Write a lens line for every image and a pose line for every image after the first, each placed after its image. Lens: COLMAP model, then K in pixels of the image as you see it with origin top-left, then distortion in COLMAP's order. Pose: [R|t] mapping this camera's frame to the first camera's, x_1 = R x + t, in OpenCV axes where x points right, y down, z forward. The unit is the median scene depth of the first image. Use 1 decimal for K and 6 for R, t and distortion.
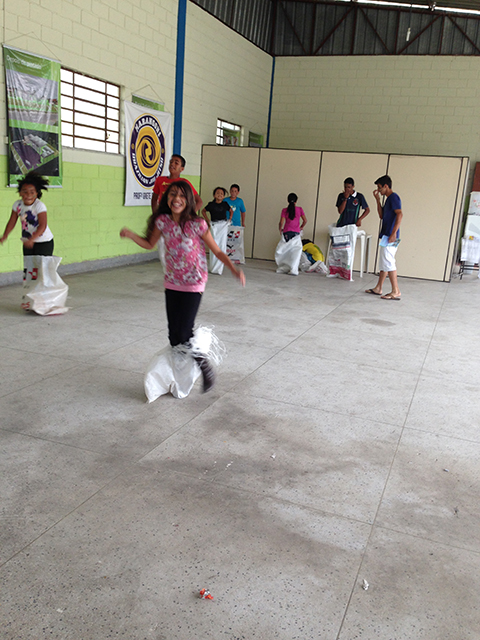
lens RADIAL K [[574.3, 0, 245.5], [0, 574.3, 328.9], [0, 0, 1]] dist [0.105331, -0.151091]
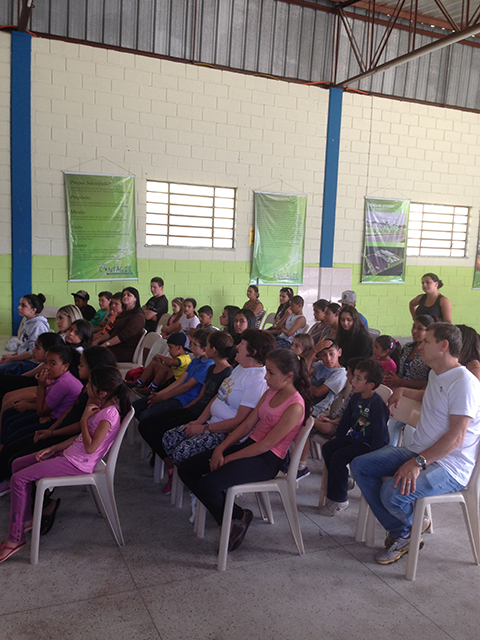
lens RADIAL K [[574.3, 0, 239.6], [0, 574.3, 320.5], [0, 0, 1]] dist [0.105331, -0.151091]
pose [[0.714496, 0.019835, -0.699358, 0.383903], [-0.149796, 0.980755, -0.125222, 0.082562], [0.683415, 0.194232, 0.703717, -0.248449]]
